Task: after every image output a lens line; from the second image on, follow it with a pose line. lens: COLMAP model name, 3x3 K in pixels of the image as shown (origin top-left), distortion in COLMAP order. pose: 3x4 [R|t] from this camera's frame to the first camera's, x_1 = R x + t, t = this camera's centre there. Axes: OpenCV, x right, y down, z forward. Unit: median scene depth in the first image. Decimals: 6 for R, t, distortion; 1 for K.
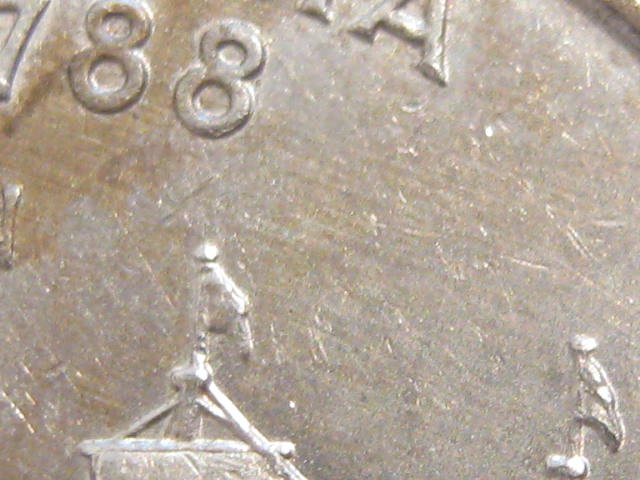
lens RADIAL K [[965.2, 0, 320.0], [0, 965.2, 240.0], [0, 0, 1]] dist [-0.007668, -0.013594]
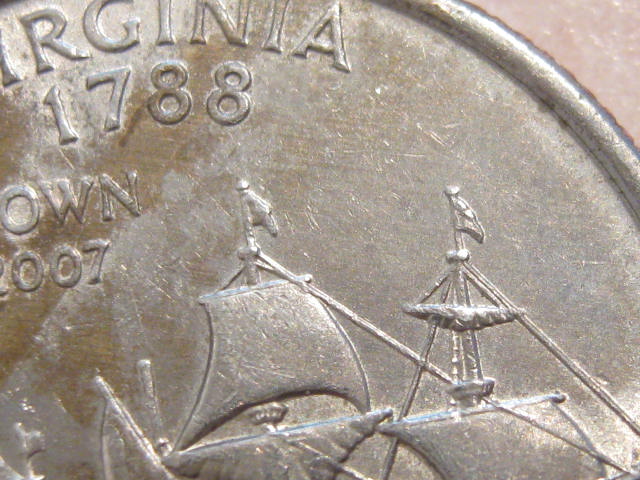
lens RADIAL K [[965.2, 0, 320.0], [0, 965.2, 240.0], [0, 0, 1]] dist [-0.007668, -0.013594]
pose [[0.977781, -0.208681, -0.019928, 0.042985], [0.208930, 0.962334, 0.173961, -0.180892], [-0.017125, -0.174259, 0.984551, -0.859433]]
